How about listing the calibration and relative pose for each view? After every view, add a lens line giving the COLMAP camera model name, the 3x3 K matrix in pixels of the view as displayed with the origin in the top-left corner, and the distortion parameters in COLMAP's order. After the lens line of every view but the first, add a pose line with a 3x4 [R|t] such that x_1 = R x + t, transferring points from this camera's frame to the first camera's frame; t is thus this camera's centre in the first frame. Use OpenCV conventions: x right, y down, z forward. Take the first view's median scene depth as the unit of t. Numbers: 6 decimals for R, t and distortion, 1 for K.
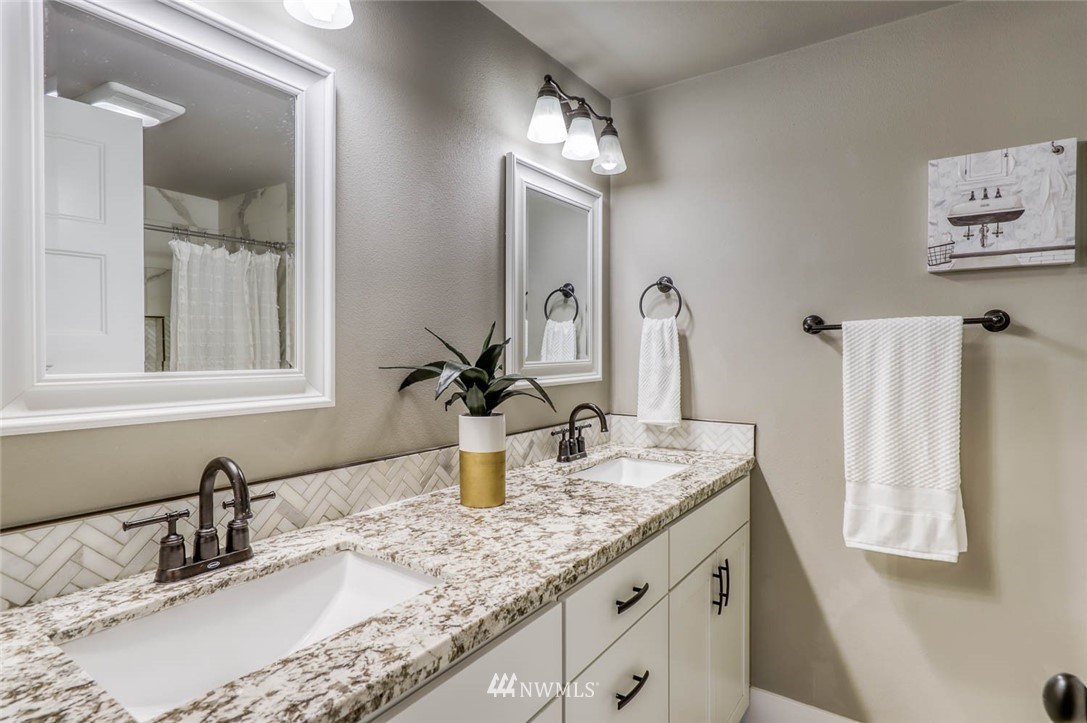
lens RADIAL K [[564.3, 0, 543.2], [0, 564.3, 356.7], [0, 0, 1]] dist [0.002228, 0.000053]
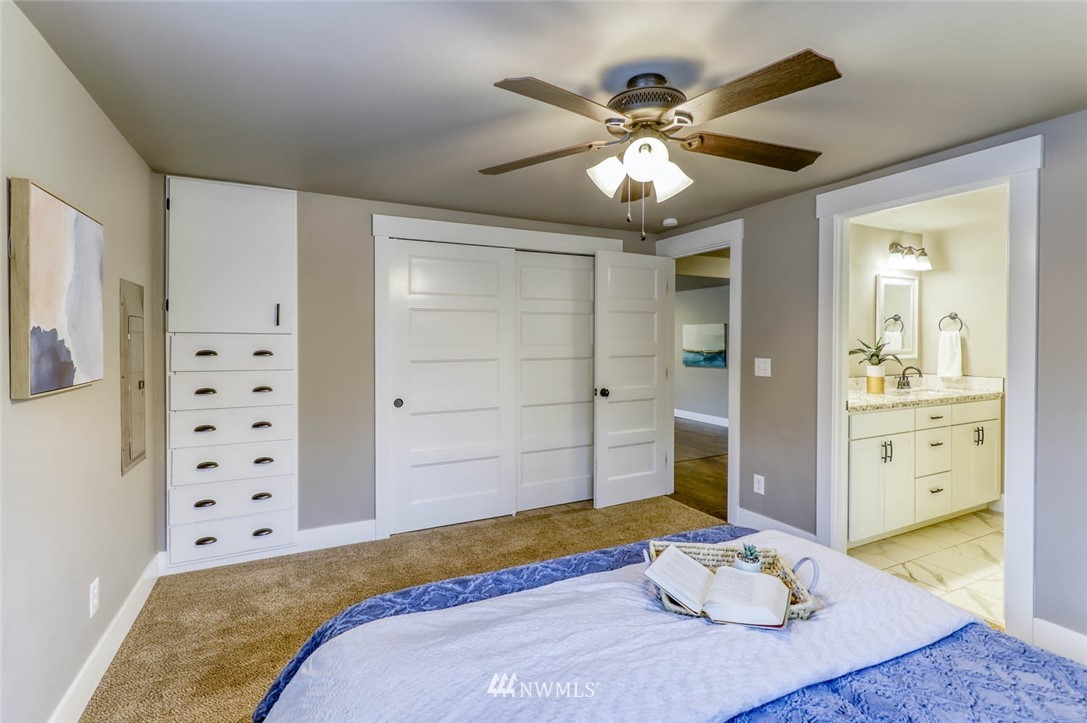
lens RADIAL K [[486.3, 0, 524.8], [0, 486.3, 340.9], [0, 0, 1]] dist [-0.002687, -0.000356]
pose [[0.862712, 0.002705, -0.505689, -0.298932], [-0.007924, 0.999935, -0.008170, 0.000687], [0.505634, 0.011055, 0.862677, -1.638103]]
